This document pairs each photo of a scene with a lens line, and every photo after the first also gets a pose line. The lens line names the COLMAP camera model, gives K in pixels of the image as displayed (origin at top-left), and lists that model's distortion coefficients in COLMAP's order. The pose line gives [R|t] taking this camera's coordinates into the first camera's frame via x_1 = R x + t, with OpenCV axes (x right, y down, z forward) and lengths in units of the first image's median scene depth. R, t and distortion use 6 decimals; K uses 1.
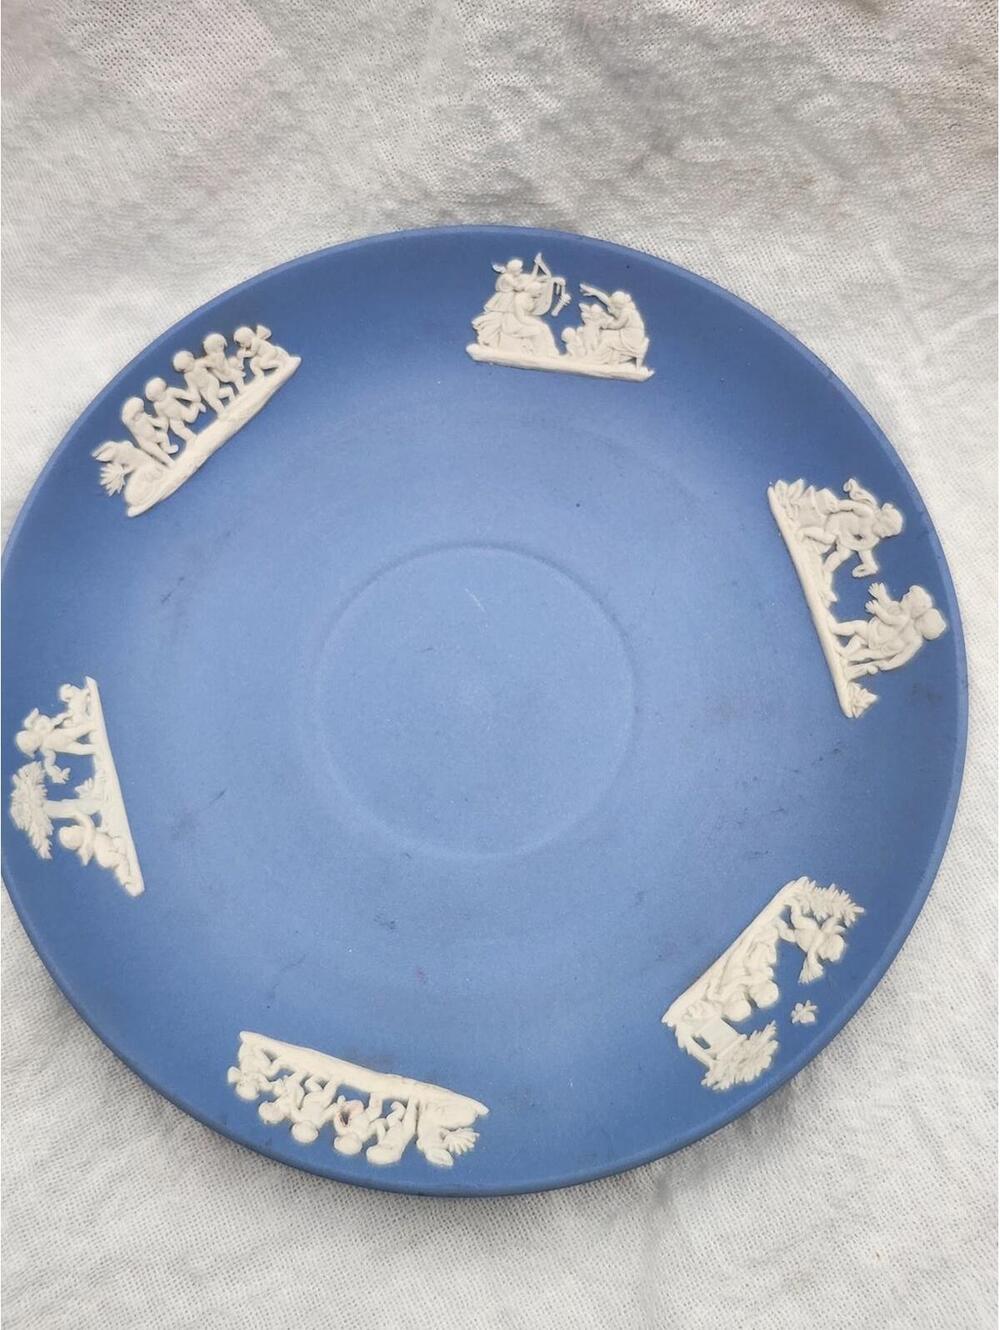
lens RADIAL K [[1837.2, 0, 512.8], [0, 1837.2, 669.1], [0, 0, 1]] dist [0.040936, 0.000000]
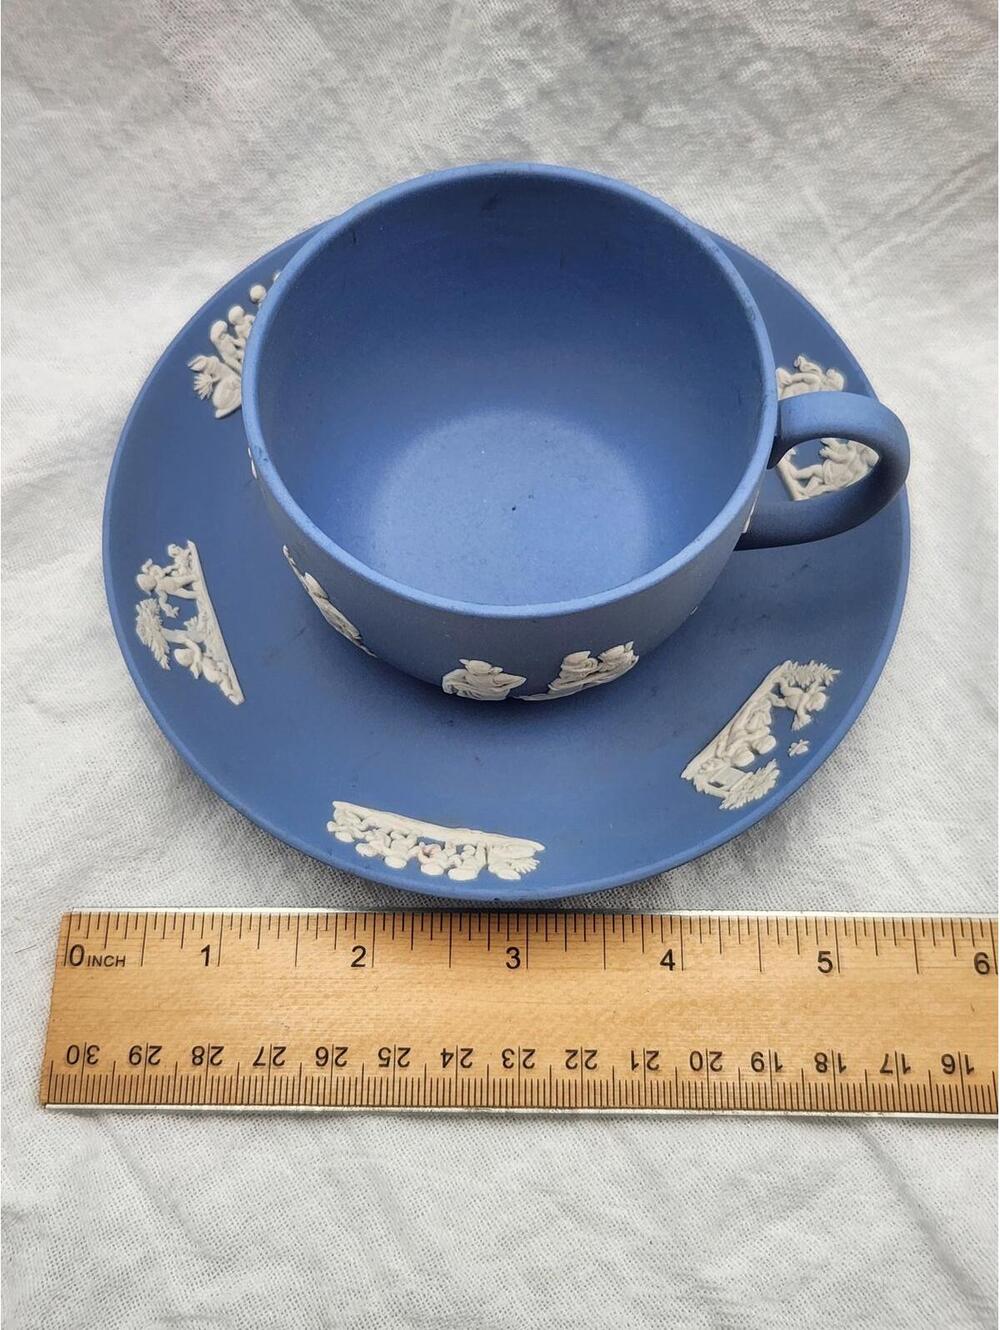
lens RADIAL K [[1837.2, 0, 495.7], [0, 1837.2, 660.7], [0, 0, 1]] dist [0.040936, 0.000000]
pose [[0.998098, -0.044467, 0.042697, -0.085559], [0.050871, 0.985311, -0.163014, 0.295044], [-0.034821, 0.164876, 0.985699, -0.191748]]
